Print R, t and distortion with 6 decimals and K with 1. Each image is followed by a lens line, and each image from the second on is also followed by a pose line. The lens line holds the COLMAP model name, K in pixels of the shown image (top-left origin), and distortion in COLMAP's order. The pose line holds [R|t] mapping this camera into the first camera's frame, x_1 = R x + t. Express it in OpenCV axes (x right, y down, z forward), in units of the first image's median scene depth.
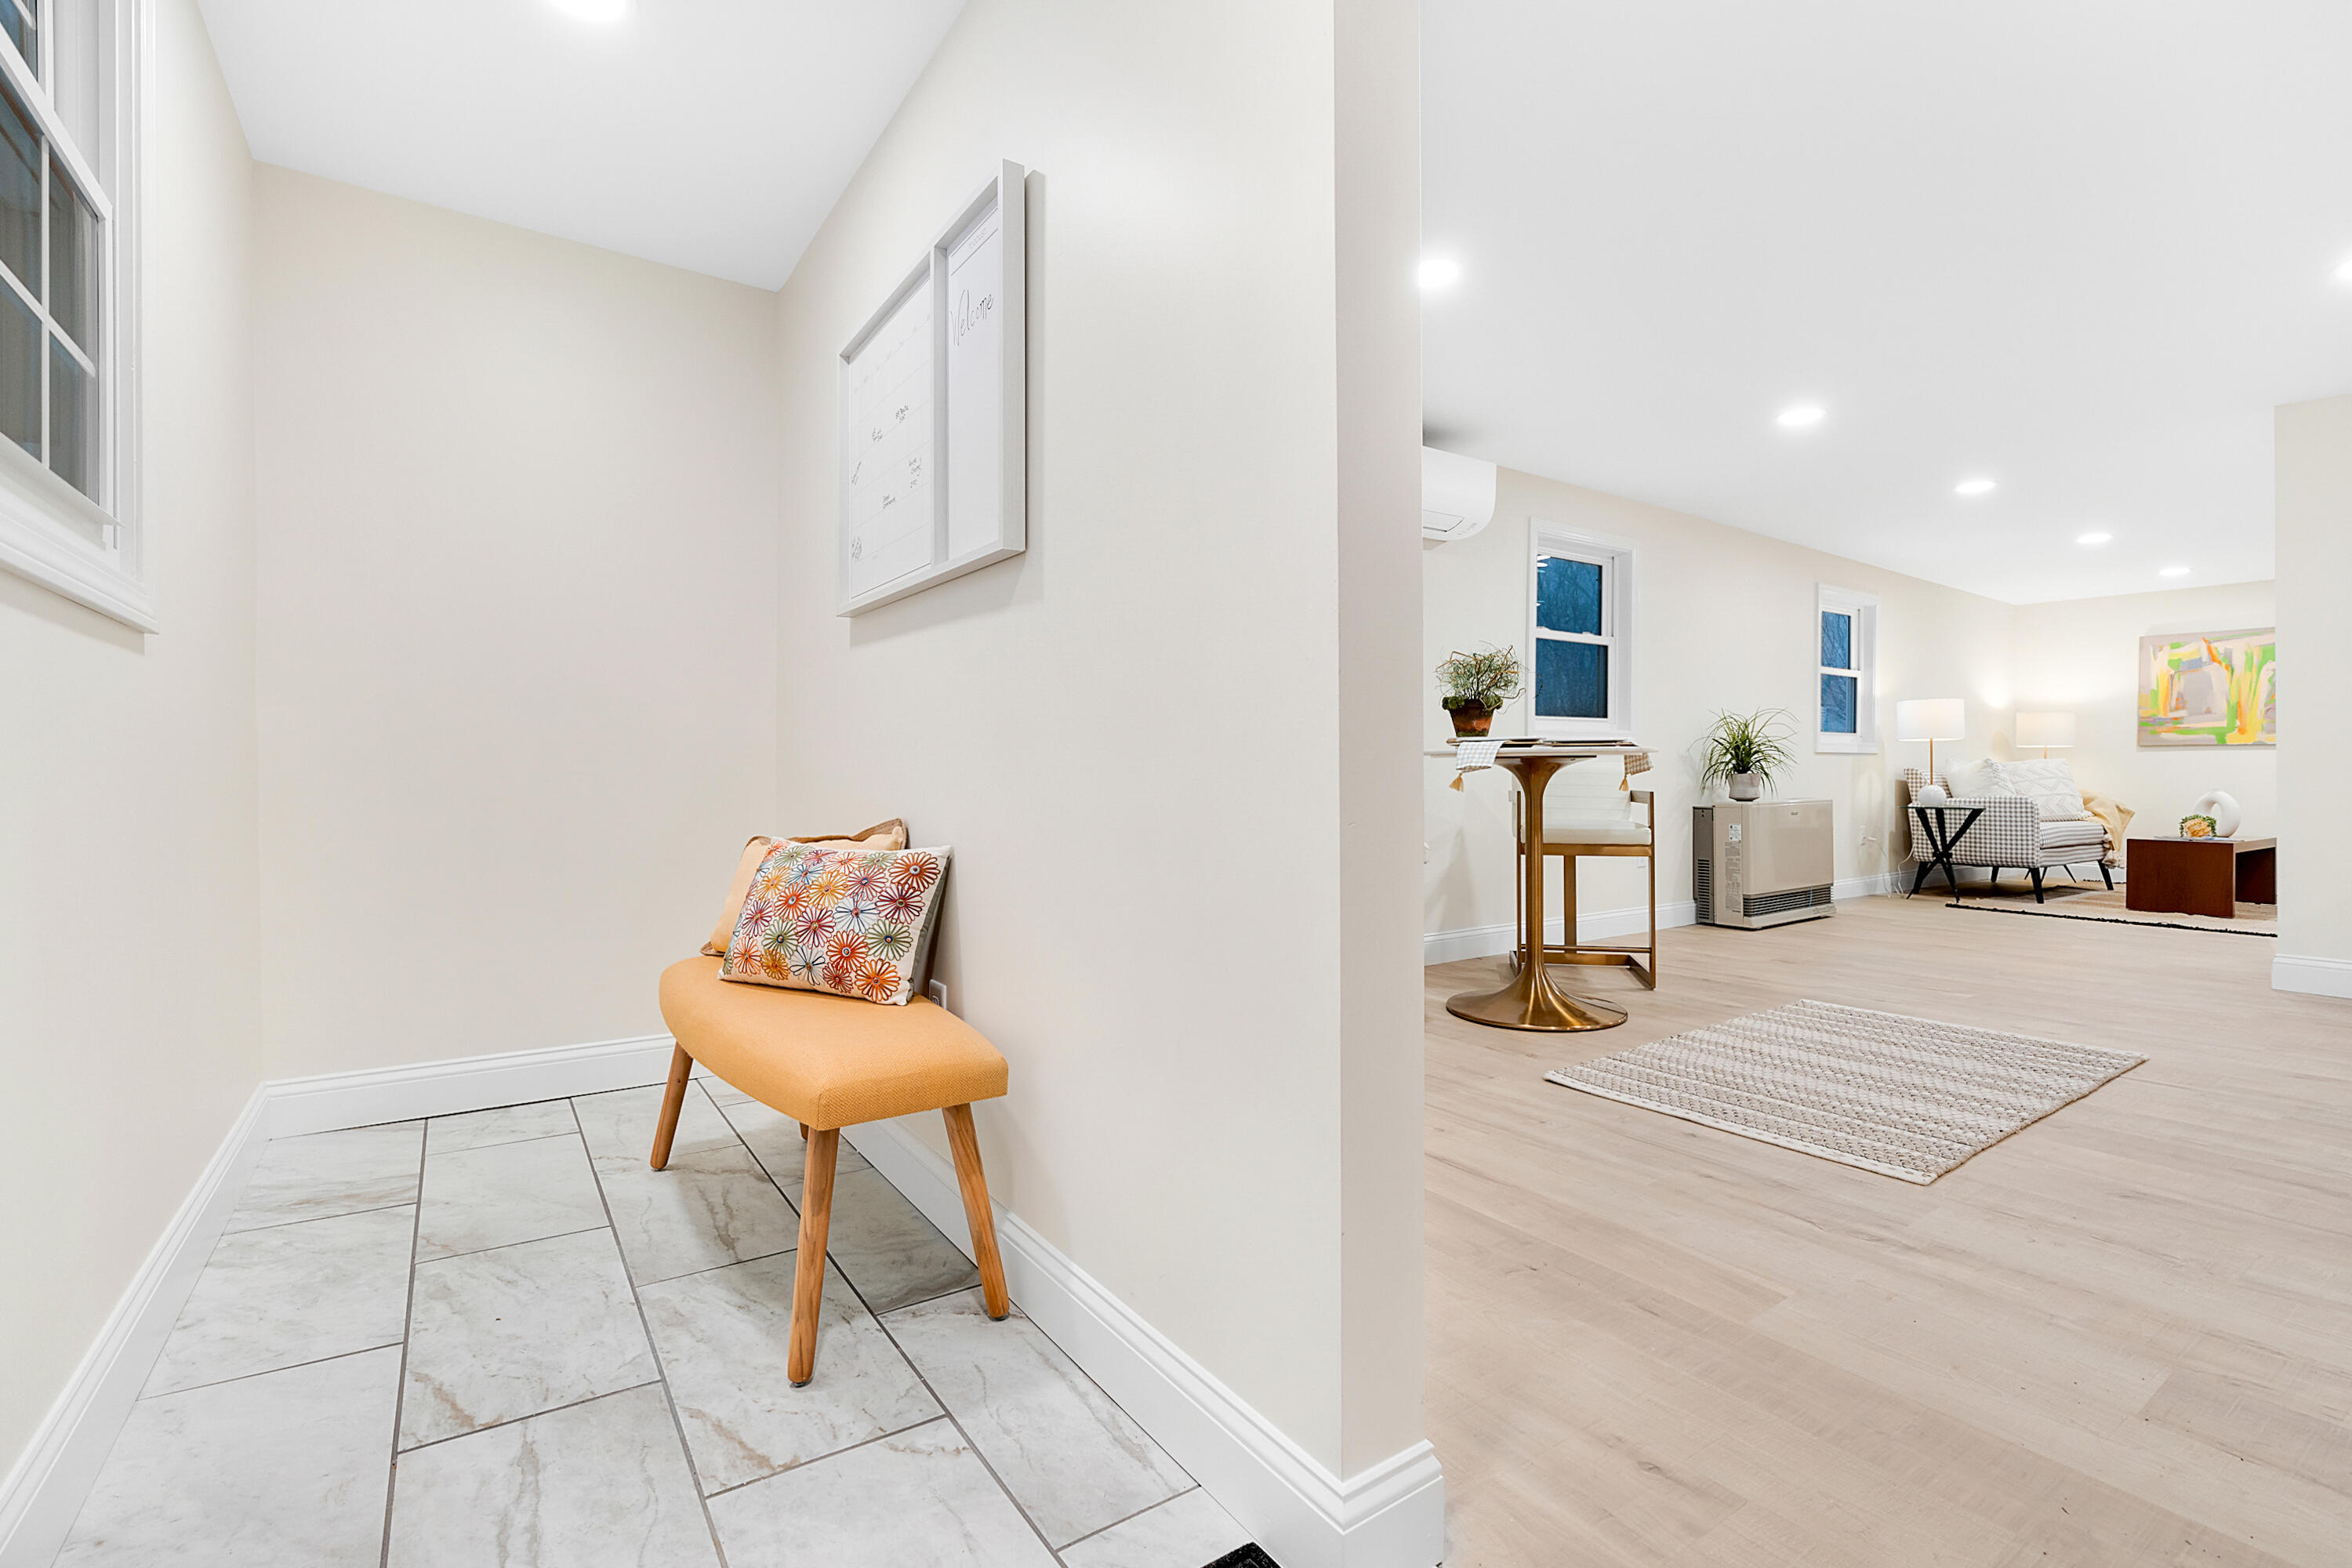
lens RADIAL K [[1065.9, 0, 1176.0], [0, 1065.9, 784.0], [0, 0, 1]] dist [-0.003578, 0.000641]
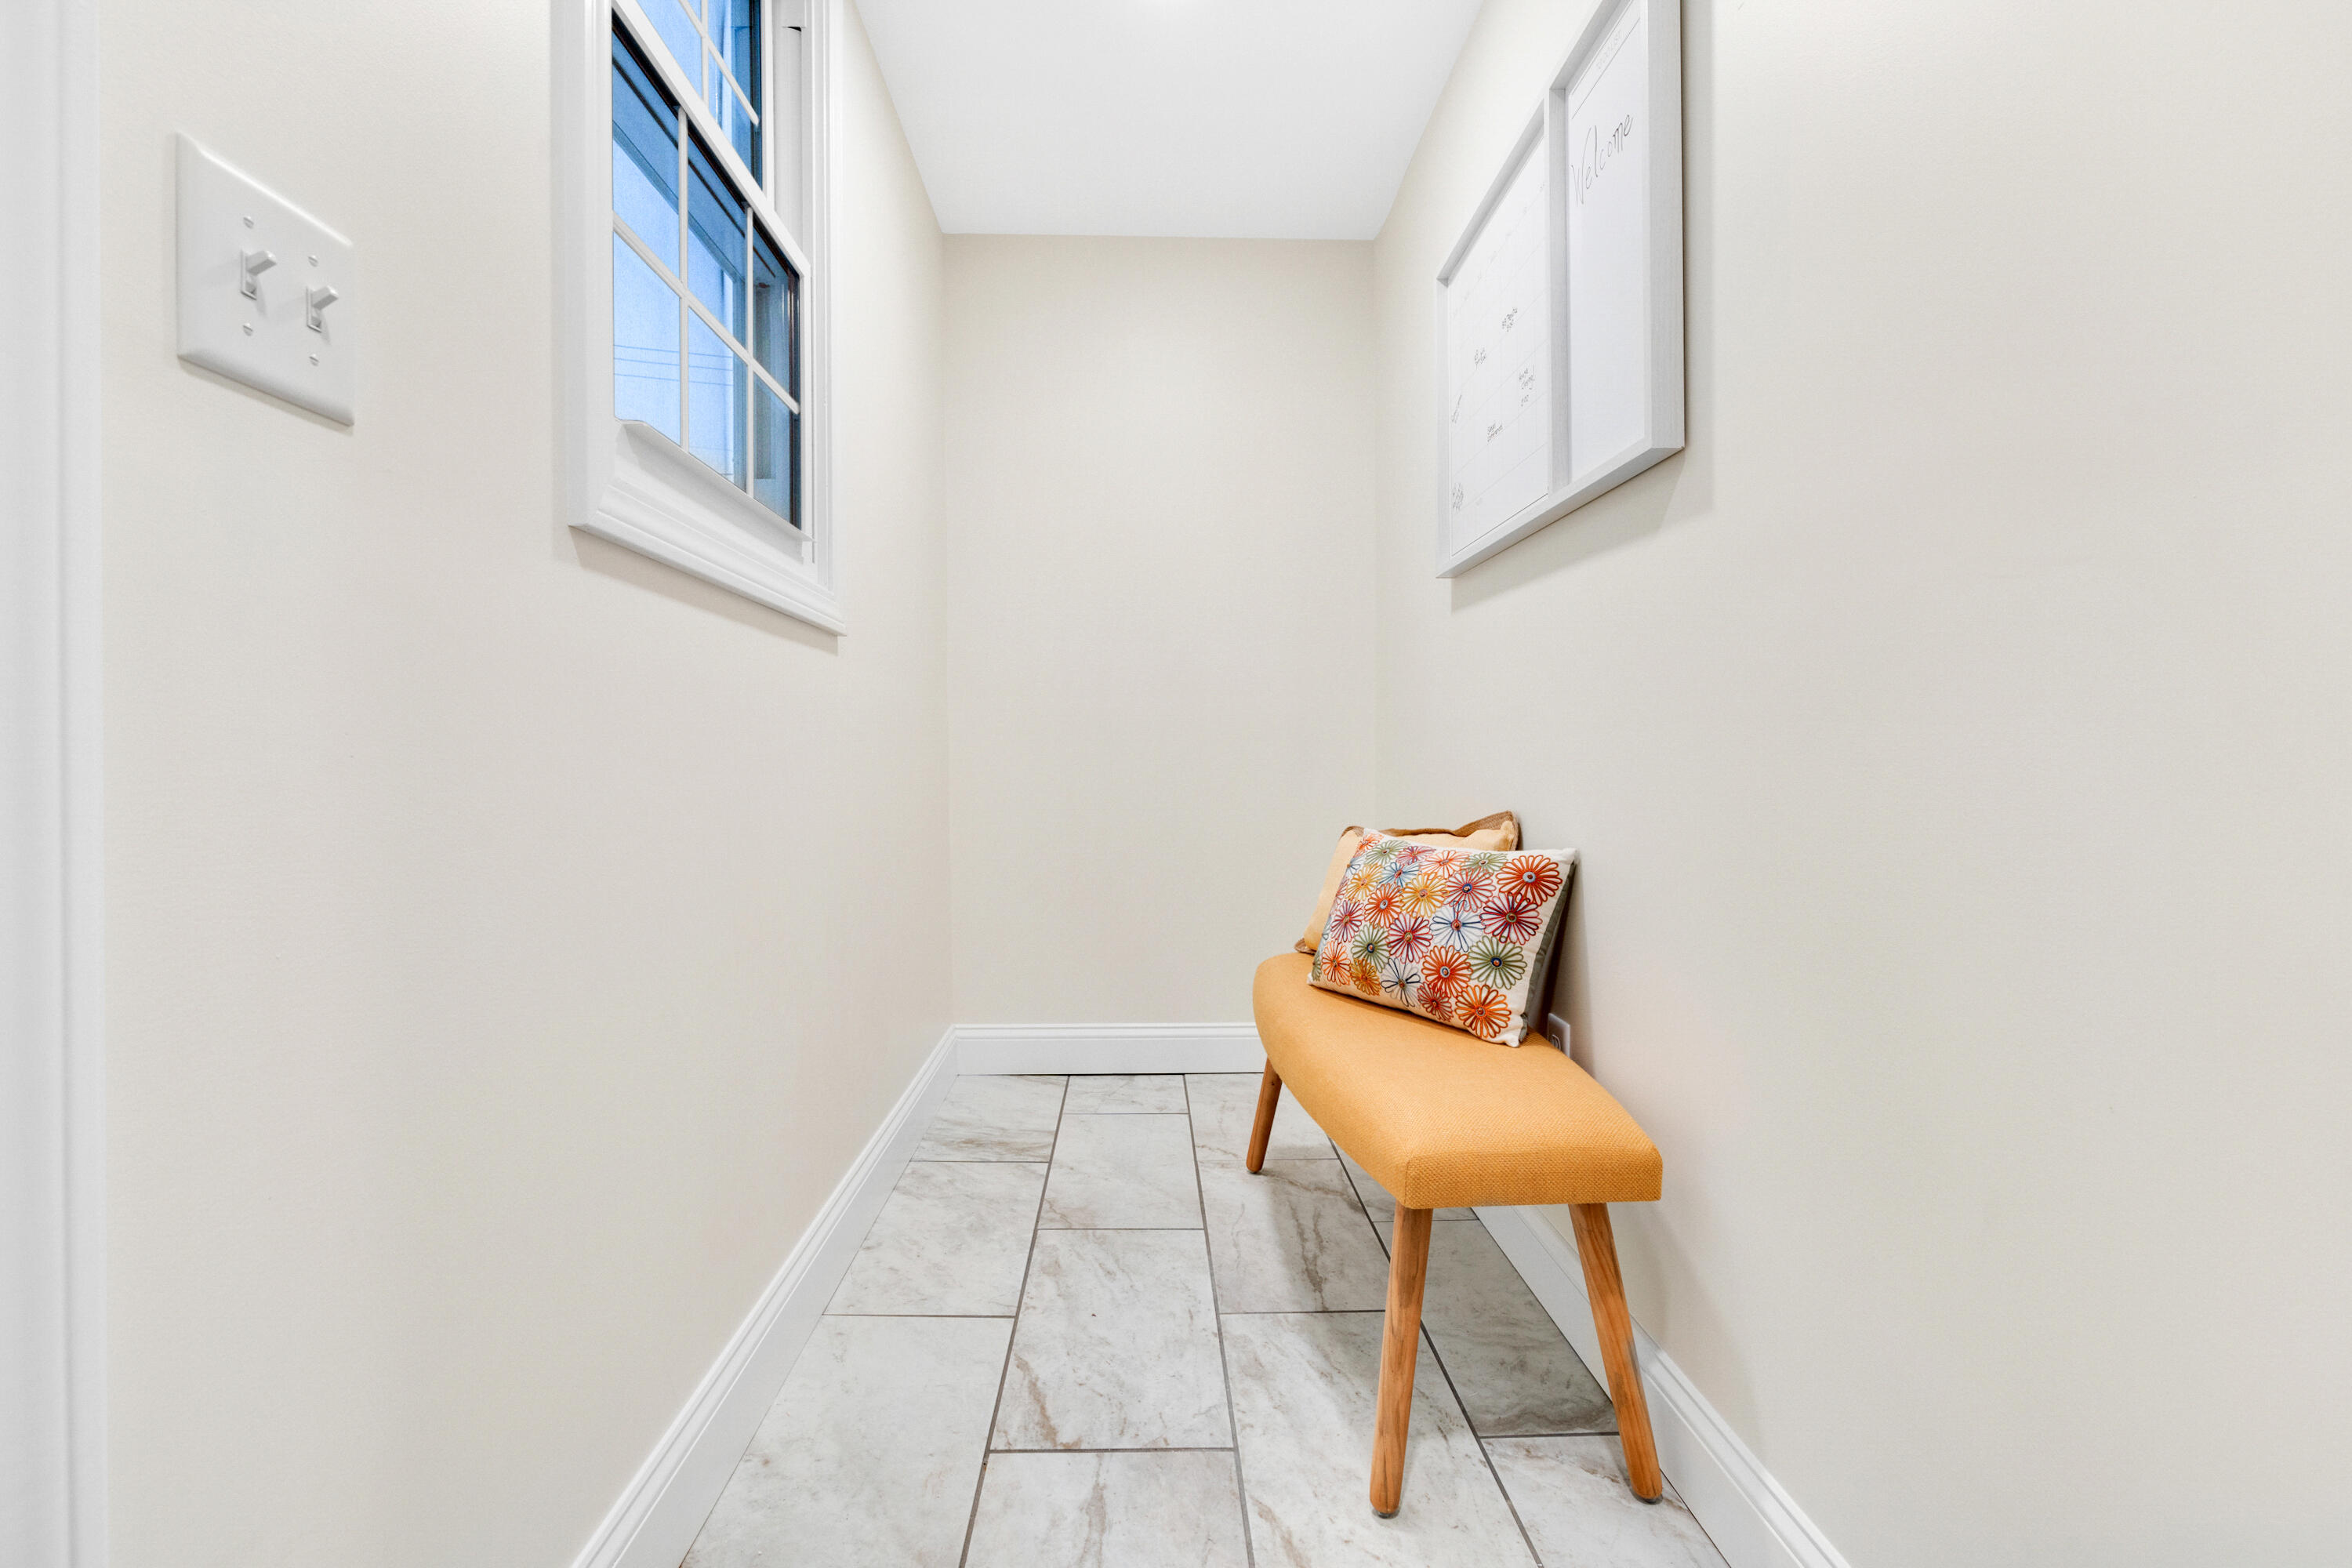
lens RADIAL K [[1070.5, 0, 1168.9], [0, 1070.5, 750.7], [0, 0, 1]] dist [-0.015919, 0.000532]
pose [[0.846428, -0.007003, -0.532457, -0.047880], [-0.001697, 0.999873, -0.015849, -0.001253], [0.532500, 0.014319, 0.846309, 0.181547]]
